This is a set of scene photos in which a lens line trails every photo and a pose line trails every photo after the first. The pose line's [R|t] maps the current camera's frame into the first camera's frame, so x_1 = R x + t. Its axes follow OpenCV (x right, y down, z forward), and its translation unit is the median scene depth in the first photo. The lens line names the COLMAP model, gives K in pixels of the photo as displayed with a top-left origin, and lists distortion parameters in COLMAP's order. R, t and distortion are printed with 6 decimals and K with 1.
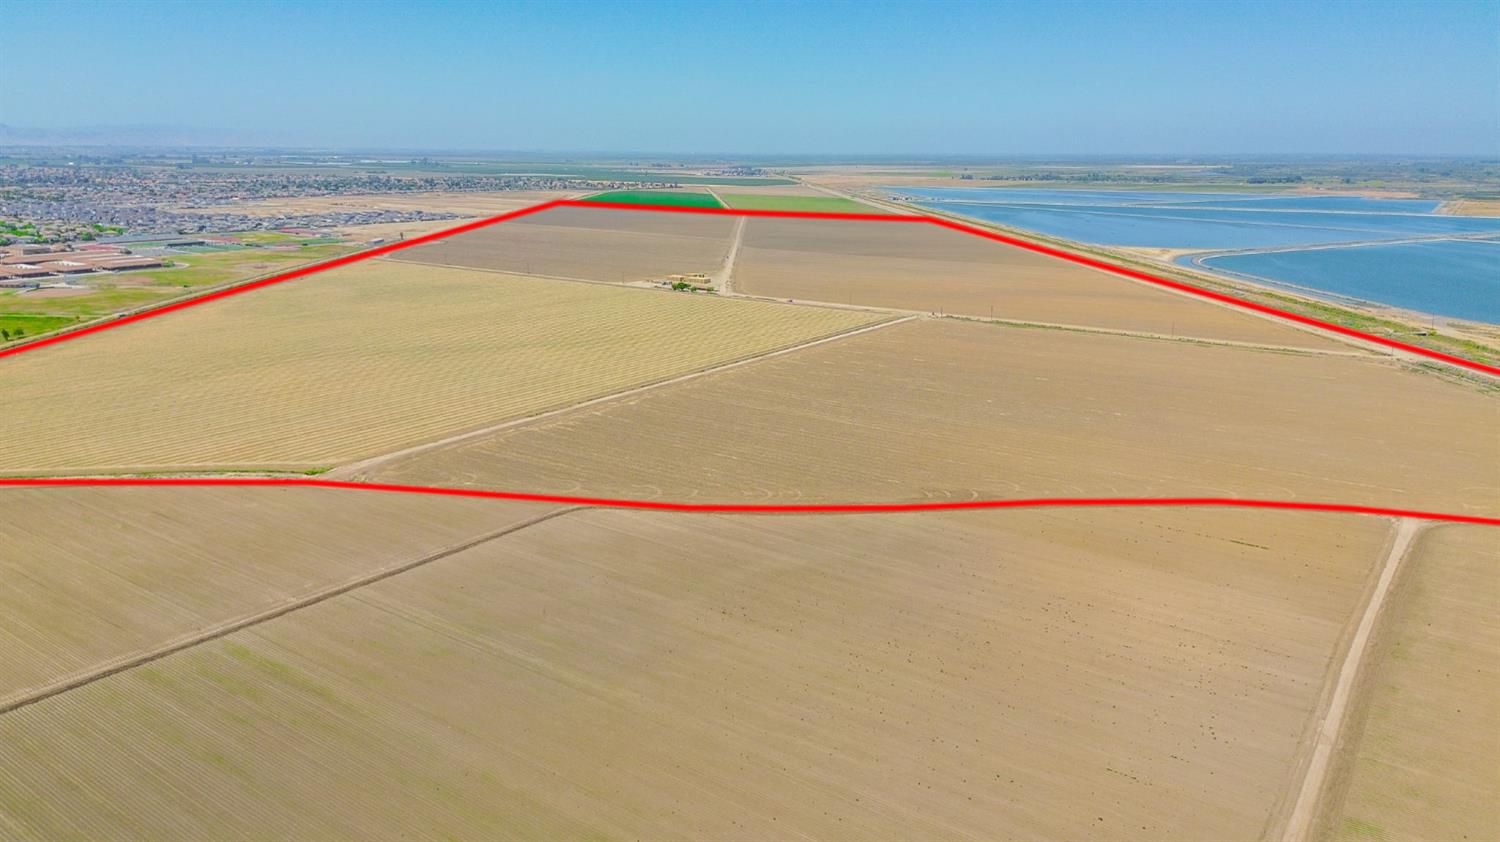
lens RADIAL K [[1064.5, 0, 753.1], [0, 1064.5, 420.3], [0, 0, 1]] dist [0.066341, -0.055065]
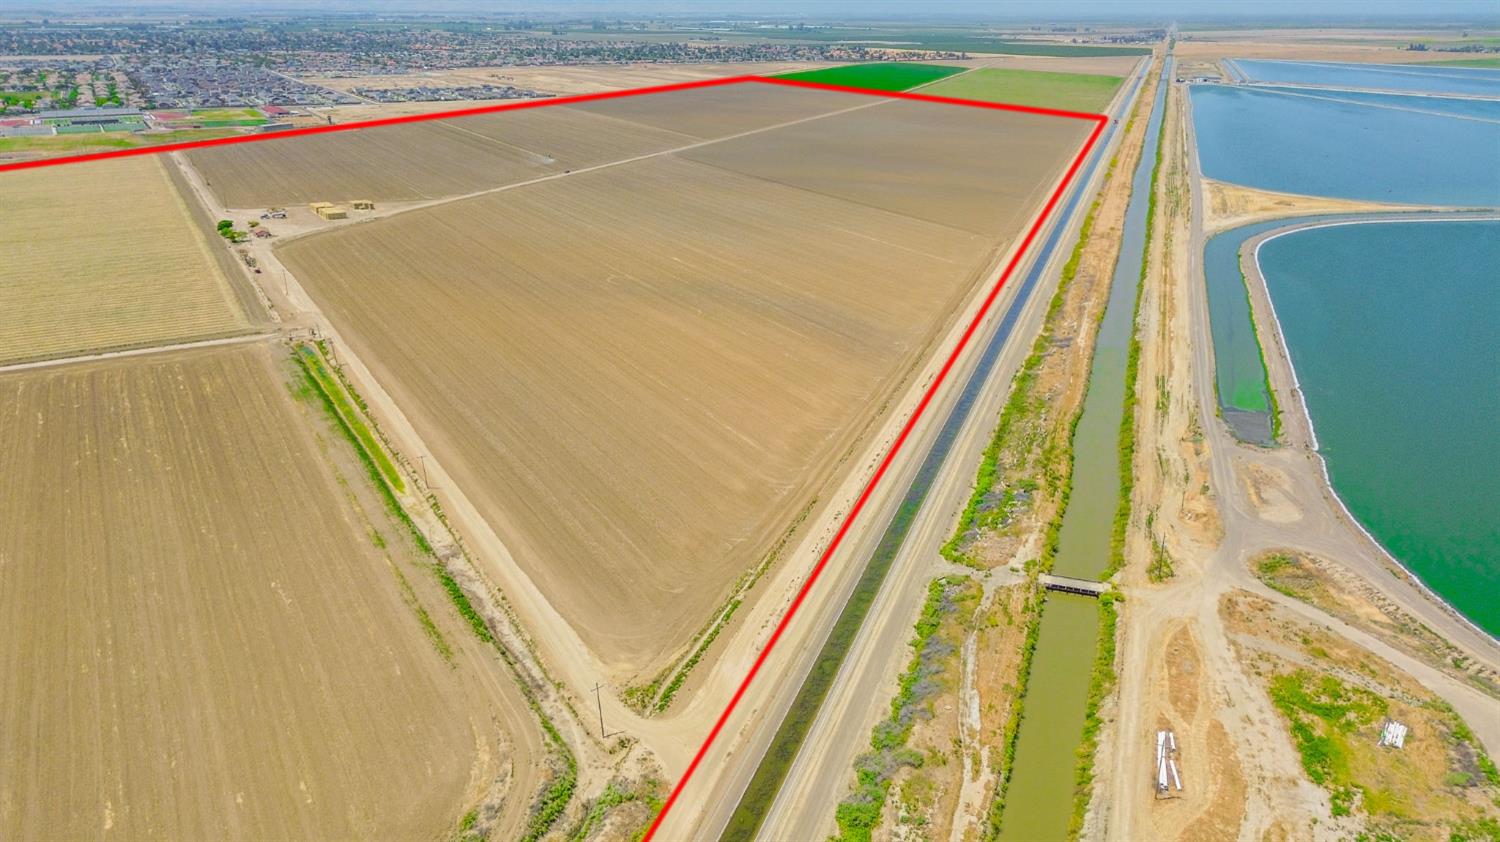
lens RADIAL K [[1064.5, 0, 748.7], [0, 1064.5, 412.5], [0, 0, 1]] dist [0.066341, -0.055065]
pose [[0.910055, 0.144360, -0.388535, 0.462866], [-0.101474, 0.986460, 0.128840, -0.121638], [0.401874, -0.077825, 0.912382, 0.481299]]
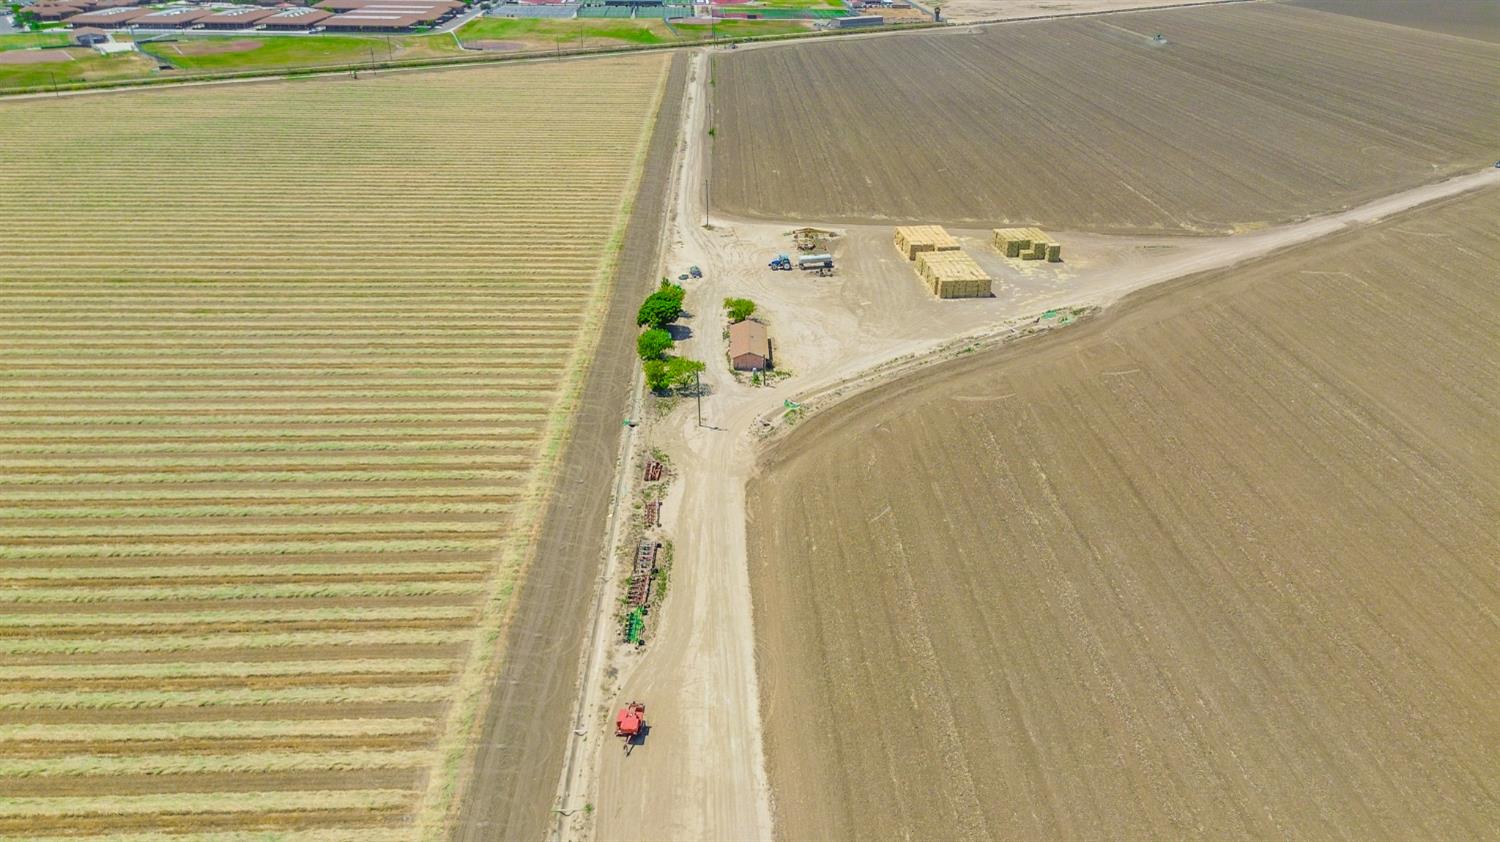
lens RADIAL K [[1064.5, 0, 752.6], [0, 1064.5, 422.7], [0, 0, 1]] dist [0.066341, -0.055065]
pose [[0.600200, 0.349807, -0.719302, 0.117870], [-0.203755, 0.936495, 0.285414, -0.157631], [0.773462, -0.024744, 0.633359, 0.799906]]
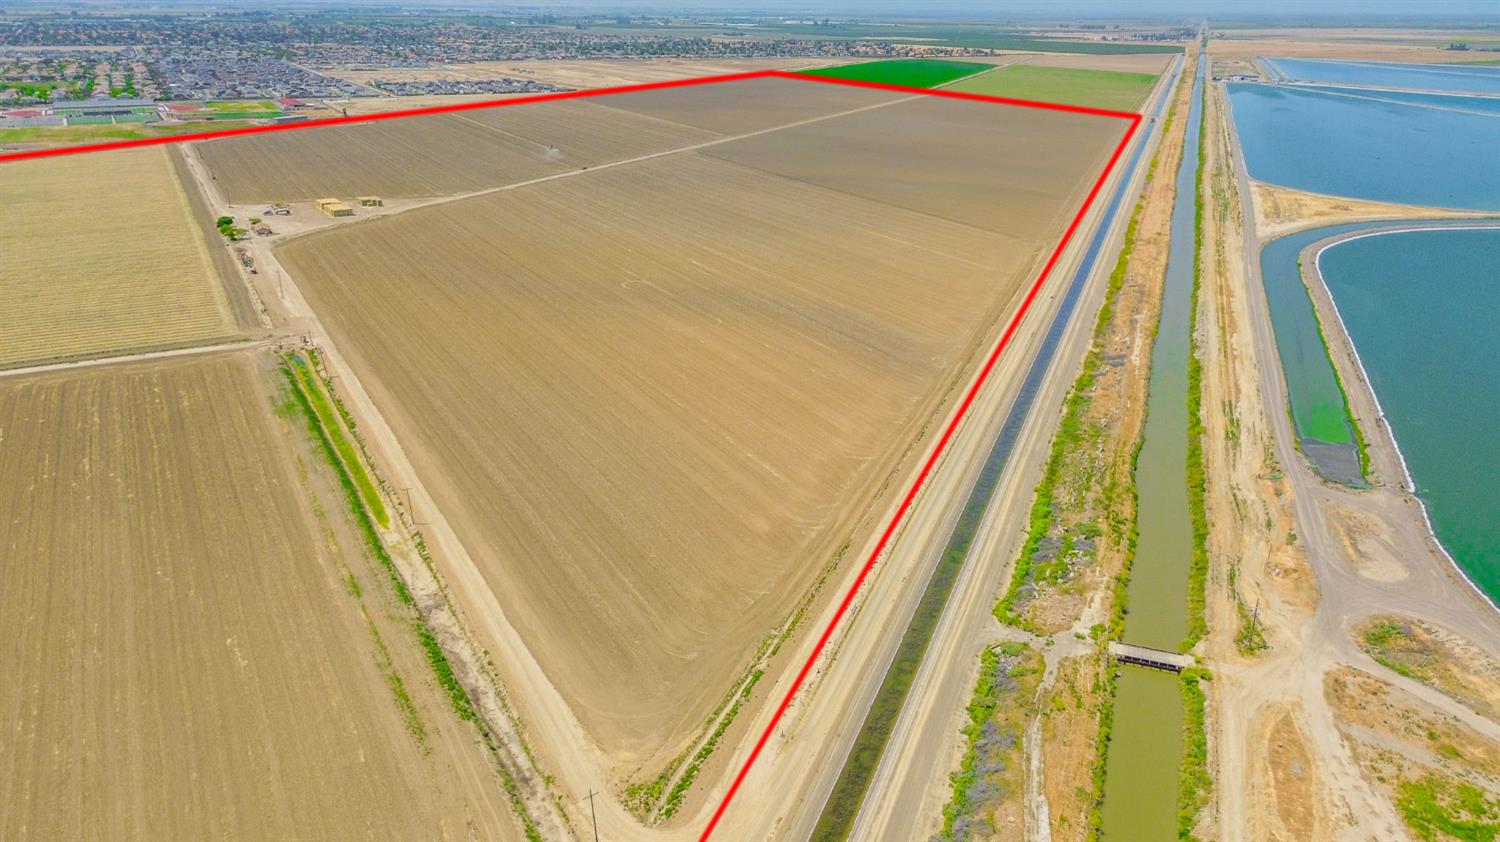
lens RADIAL K [[1064.5, 0, 749.1], [0, 1064.5, 414.8], [0, 0, 1]] dist [0.066341, -0.055065]
pose [[0.901118, 0.157809, -0.403836, 0.448362], [-0.111554, 0.984440, 0.135773, -0.125402], [0.418978, -0.077298, 0.904700, 0.509668]]
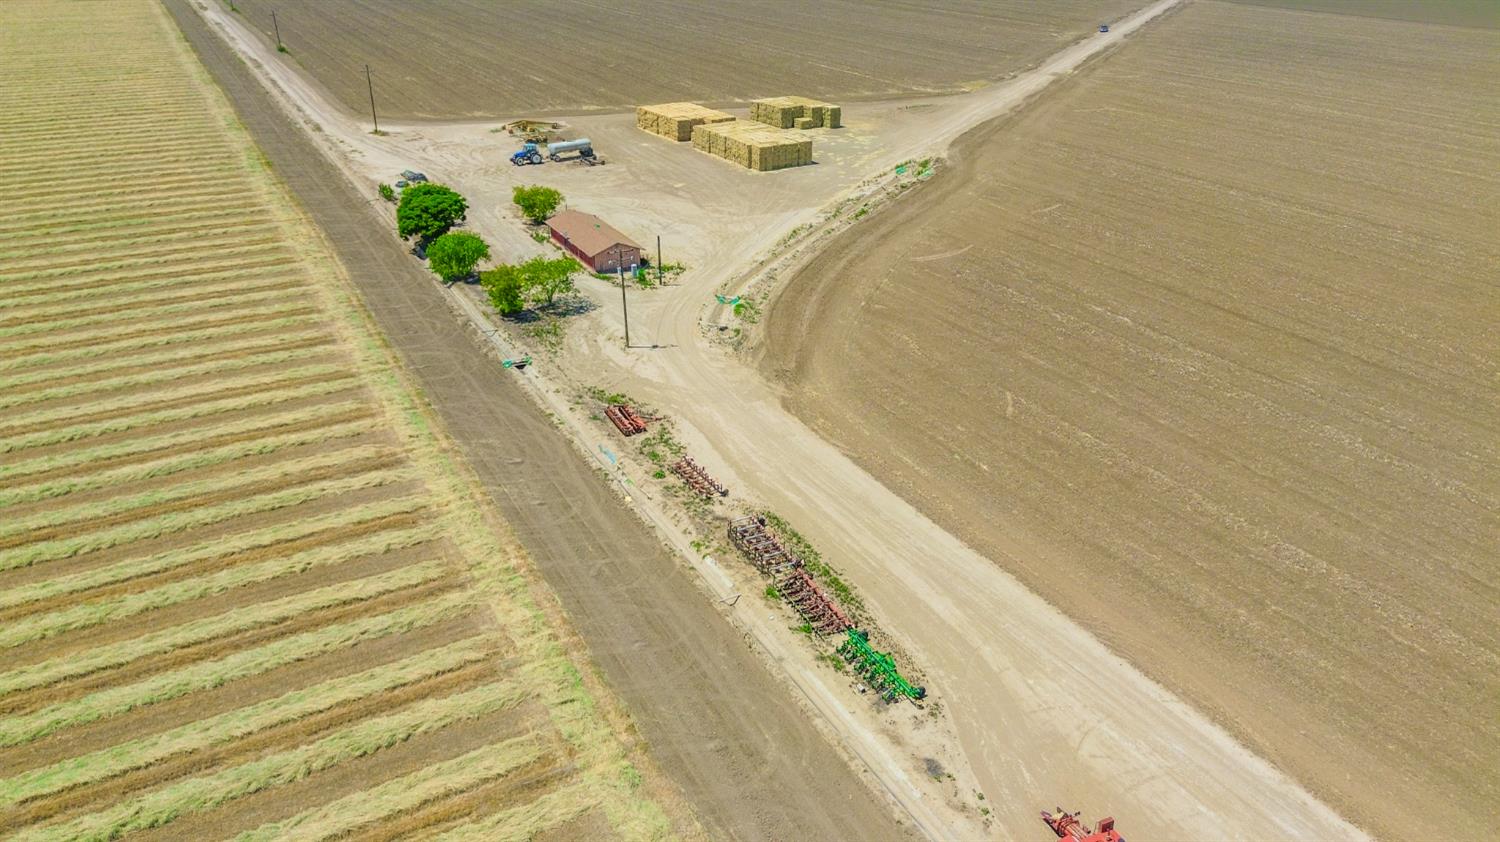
lens RADIAL K [[1064.5, 0, 750.8], [0, 1064.5, 433.3], [0, 0, 1]] dist [0.066341, -0.055065]
pose [[0.899094, 0.199851, -0.389474, 0.048115], [-0.112925, 0.965479, 0.234731, -0.126440], [0.422940, -0.167064, 0.890624, 0.809852]]
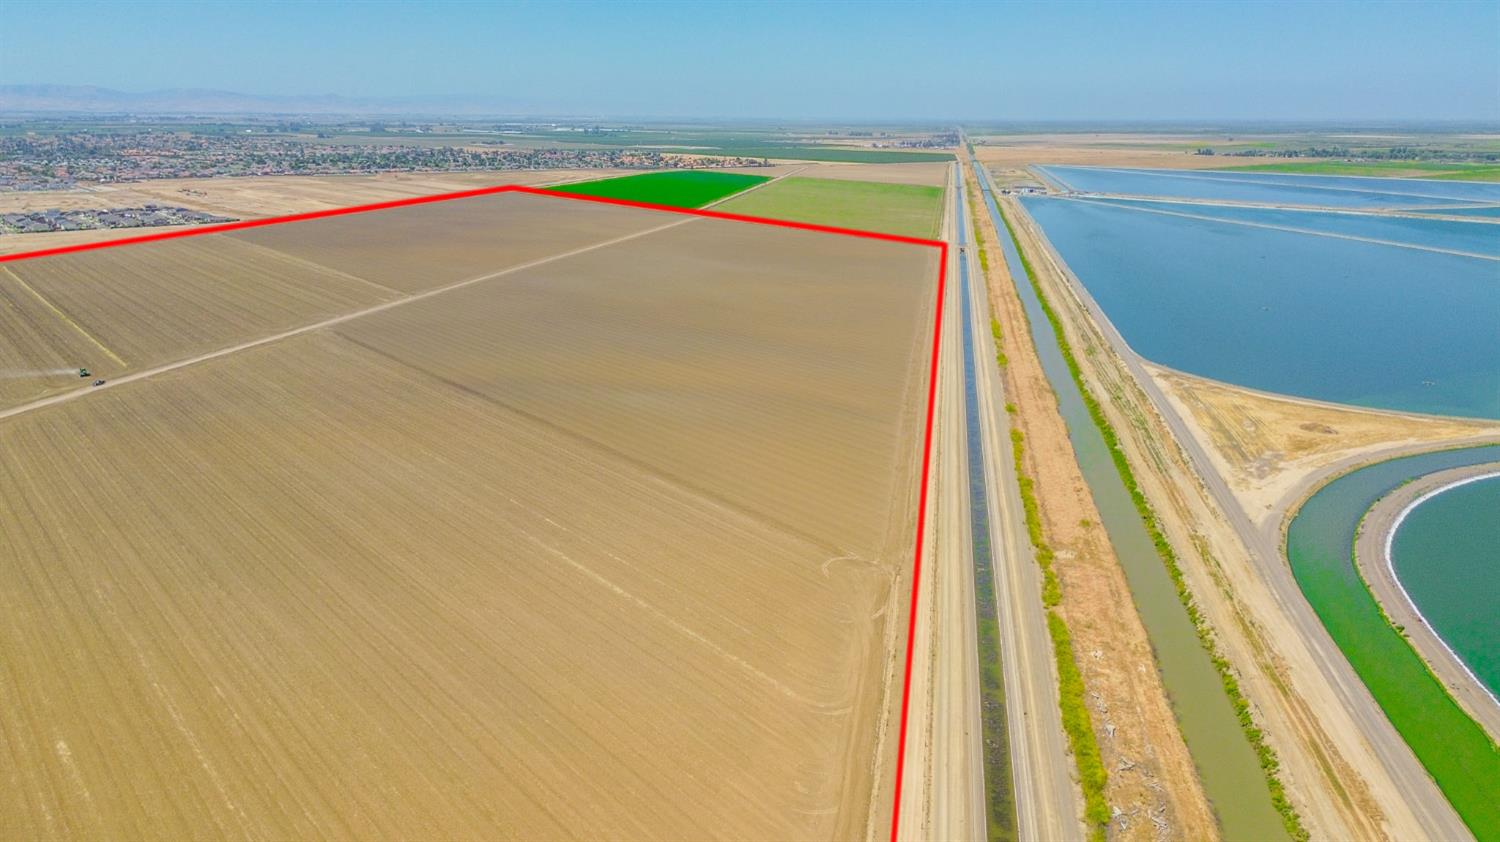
lens RADIAL K [[1064.5, 0, 749.2], [0, 1064.5, 432.3], [0, 0, 1]] dist [0.066341, -0.055065]
pose [[0.968182, 0.070996, -0.239966, 0.373645], [-0.061627, 0.997023, 0.046336, -0.205337], [0.242541, -0.030074, 0.969675, 0.815414]]
